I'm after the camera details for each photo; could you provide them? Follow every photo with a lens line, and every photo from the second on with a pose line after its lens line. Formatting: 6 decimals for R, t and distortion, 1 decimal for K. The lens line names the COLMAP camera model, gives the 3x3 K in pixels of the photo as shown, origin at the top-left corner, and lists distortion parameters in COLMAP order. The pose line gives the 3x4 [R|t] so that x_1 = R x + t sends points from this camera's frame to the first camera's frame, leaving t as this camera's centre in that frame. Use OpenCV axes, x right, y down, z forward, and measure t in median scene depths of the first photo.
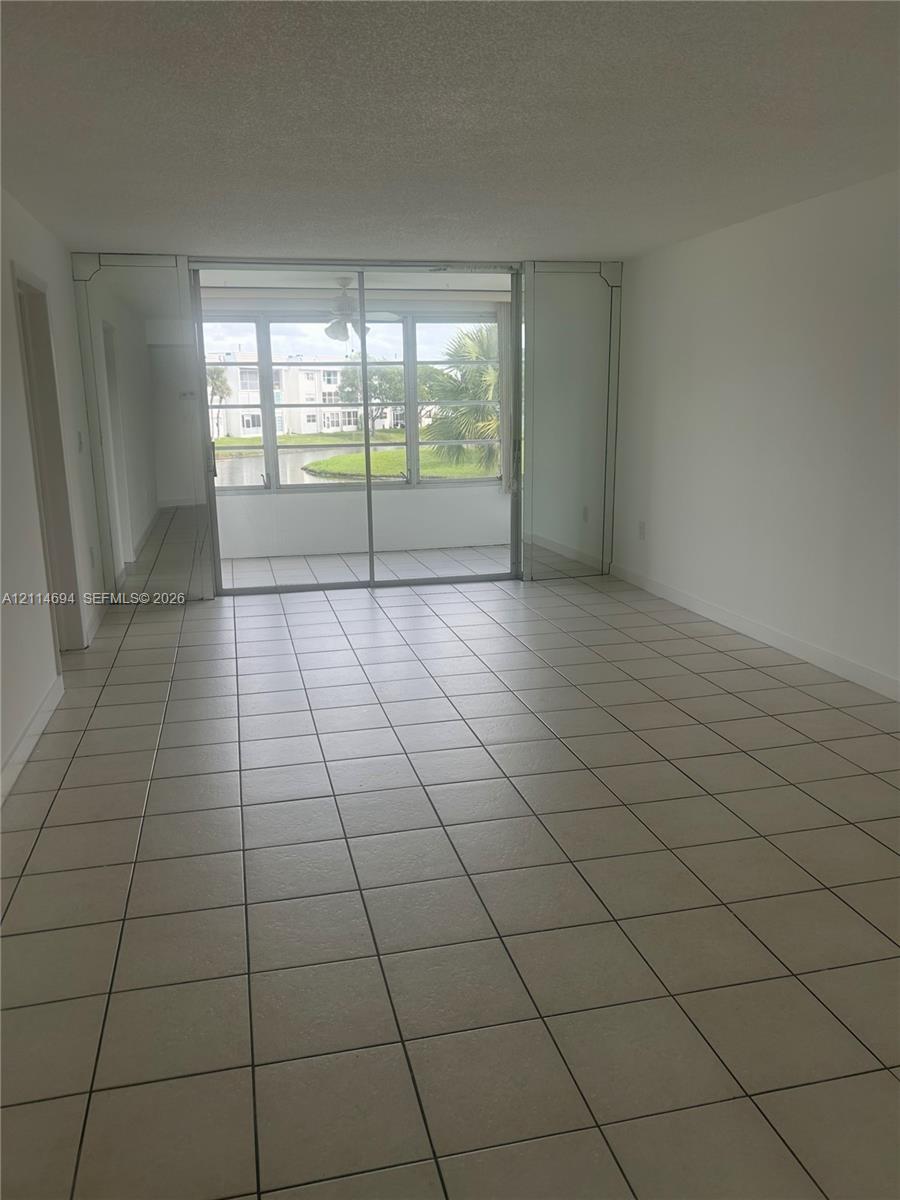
lens RADIAL K [[914.1, 0, 443.5], [0, 914.1, 590.7], [0, 0, 1]] dist [0.040287, -0.047366]
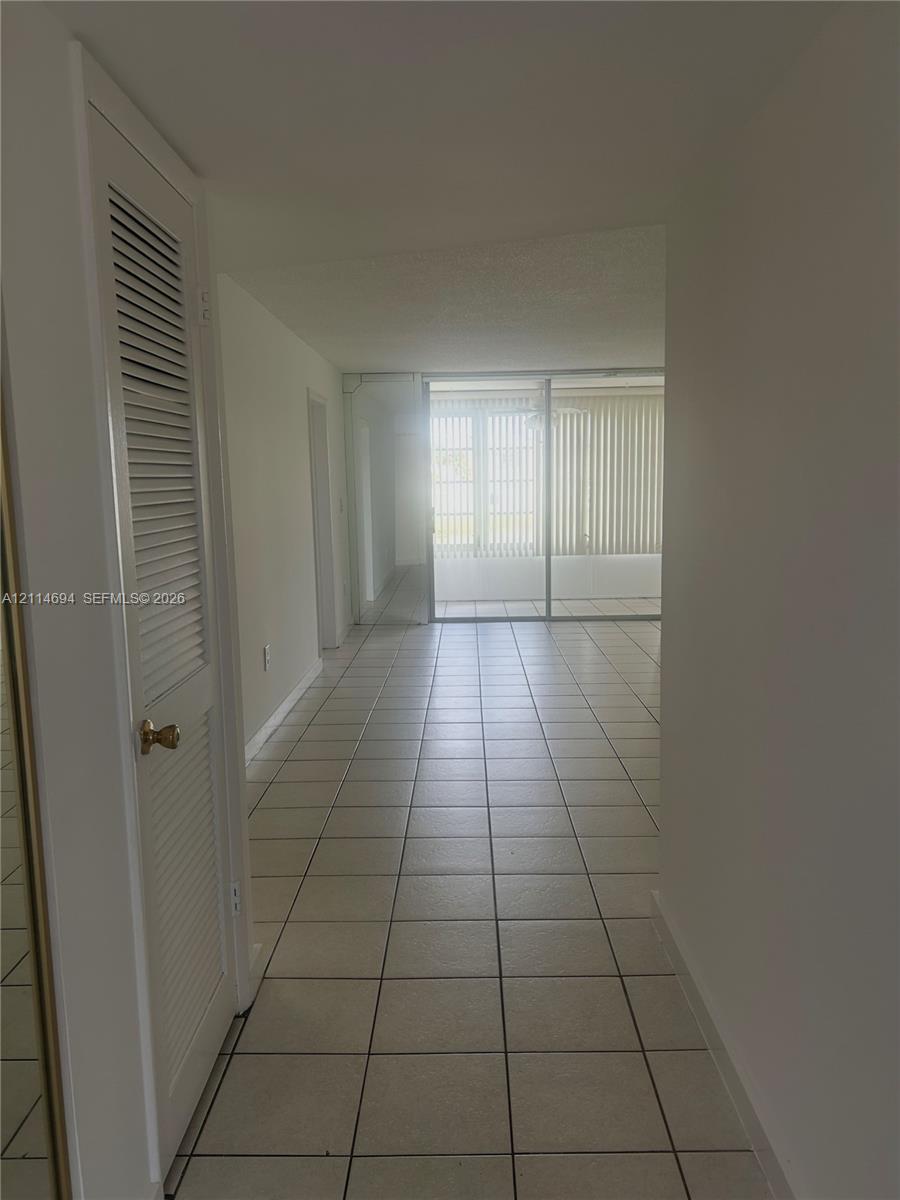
lens RADIAL K [[914.1, 0, 453.9], [0, 914.1, 608.8], [0, 0, 1]] dist [0.040287, -0.047366]
pose [[0.969408, 0.033652, -0.243136, 0.101092], [-0.049216, 0.997089, -0.058226, 0.059139], [0.240469, 0.068411, 0.968243, -0.260667]]
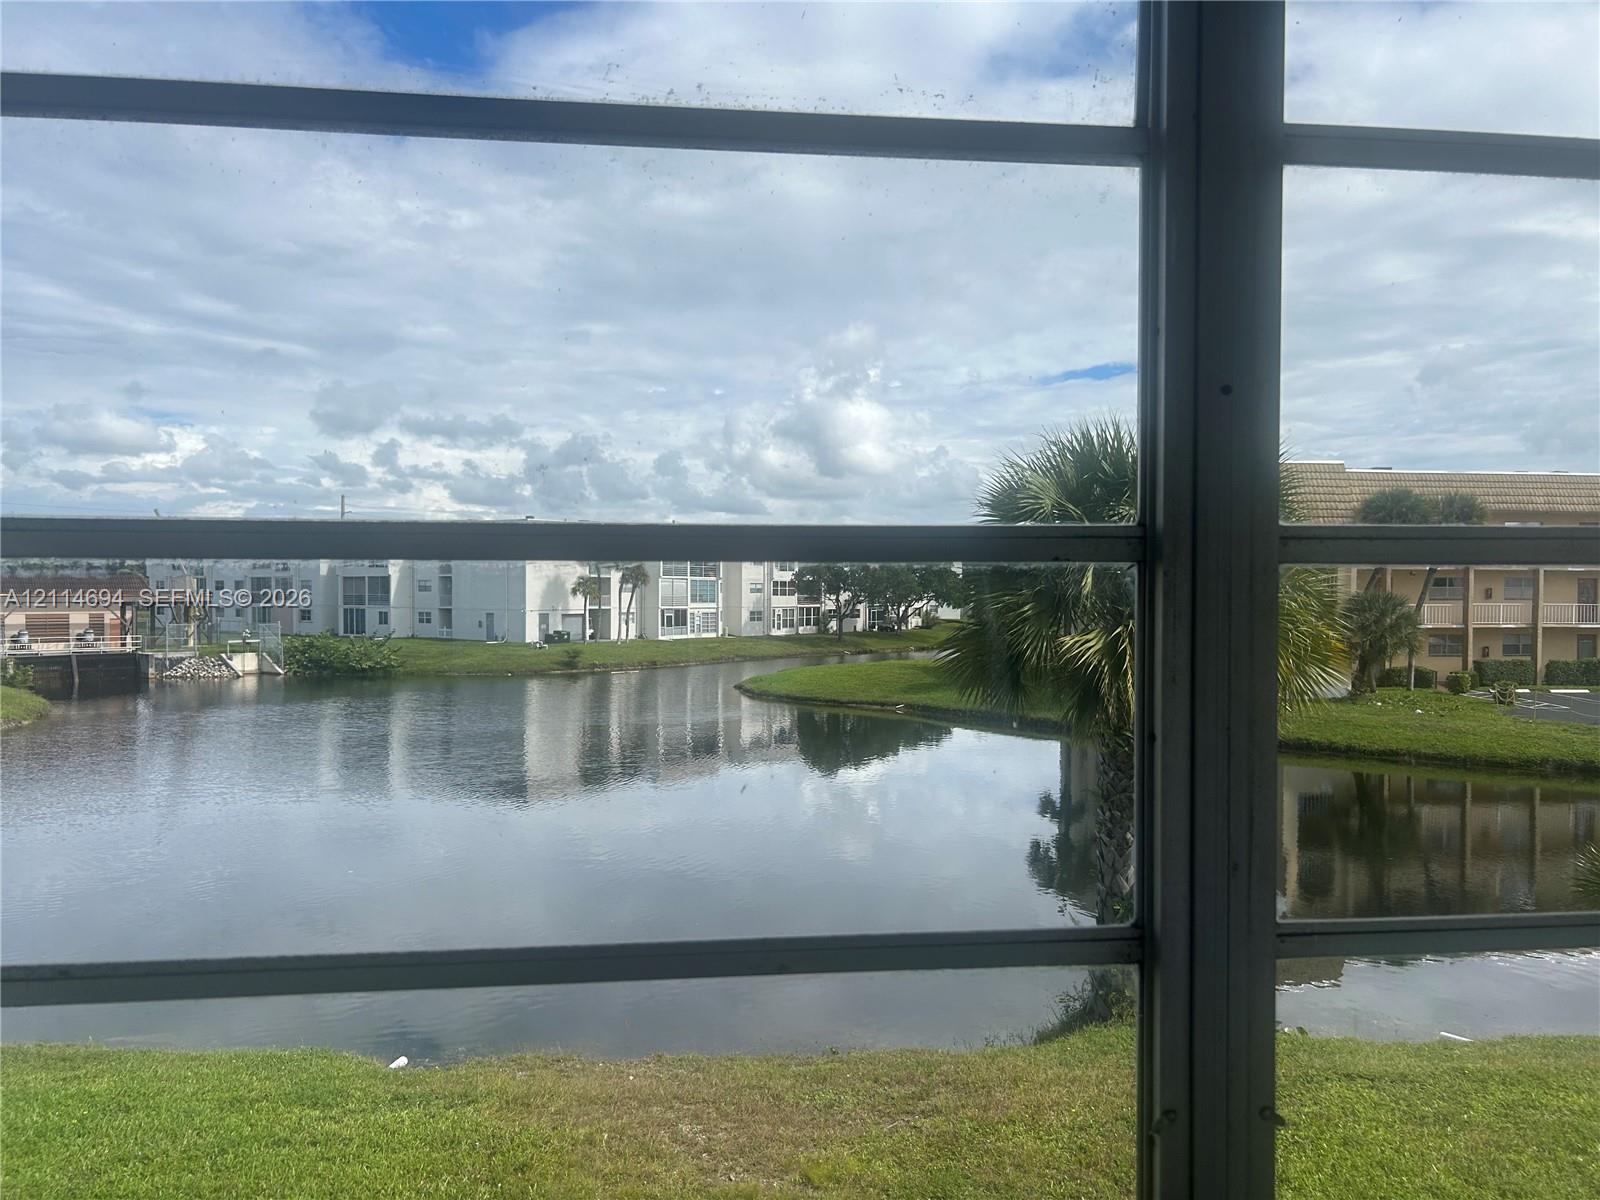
lens RADIAL K [[1218.8, 0, 797.7], [0, 1218.8, 597.5], [0, 0, 1]] dist [0.040287, -0.047366]
pose [[0.993556, 0.018813, -0.111774, -0.023212], [-0.040841, 0.979309, -0.198205, -0.075193], [0.105733, 0.201493, 0.973766, 0.371986]]
